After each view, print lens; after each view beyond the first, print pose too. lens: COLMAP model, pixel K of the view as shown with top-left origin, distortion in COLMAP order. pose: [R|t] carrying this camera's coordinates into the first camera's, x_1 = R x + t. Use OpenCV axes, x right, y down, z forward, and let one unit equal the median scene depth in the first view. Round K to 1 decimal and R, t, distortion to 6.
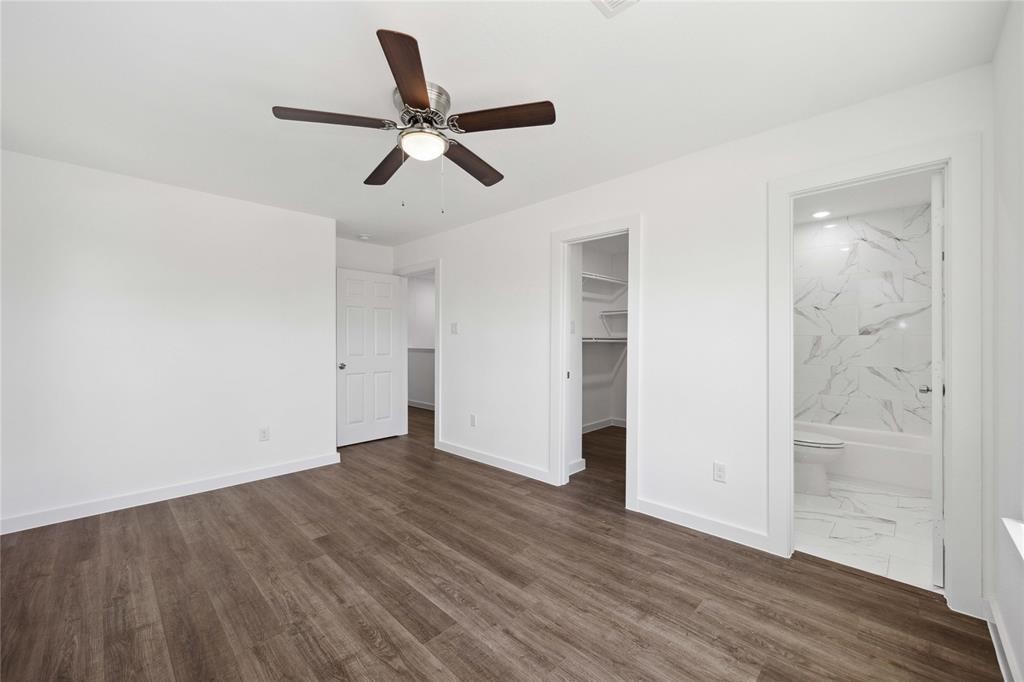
lens RADIAL K [[396.1, 0, 512.7], [0, 396.1, 341.6], [0, 0, 1]] dist [-0.001705, -0.000154]
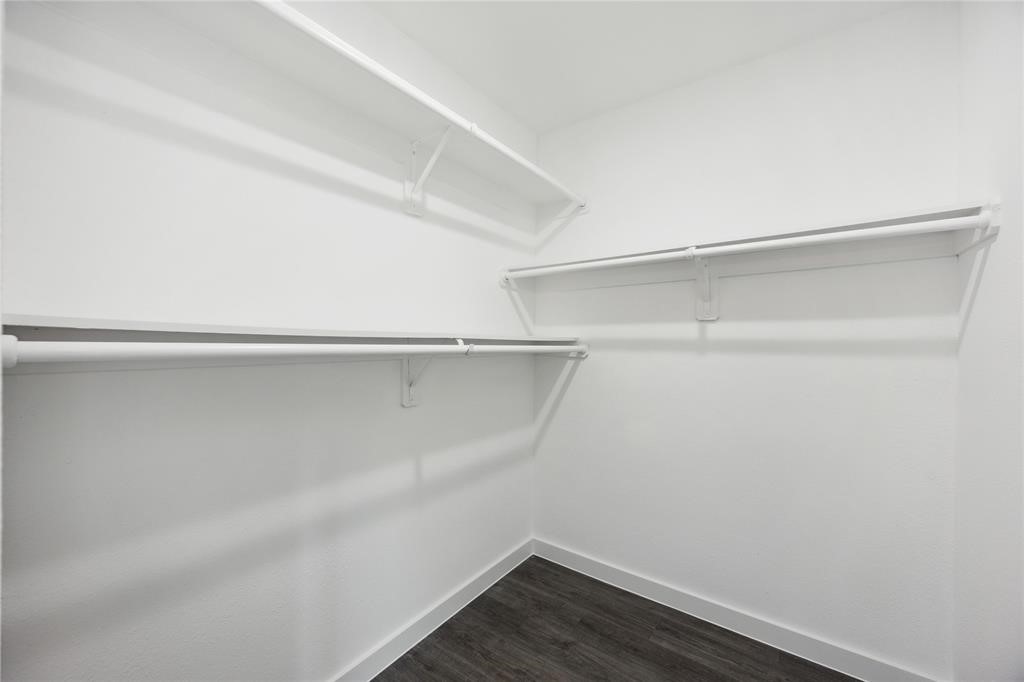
lens RADIAL K [[396.1, 0, 511.9], [0, 396.1, 342.1], [0, 0, 1]] dist [-0.001705, -0.000154]
pose [[0.990440, 0.006084, 0.137807, 0.176503], [-0.005772, 0.999980, -0.002665, -0.004916], [-0.137821, 0.001844, 0.990455, 0.620125]]
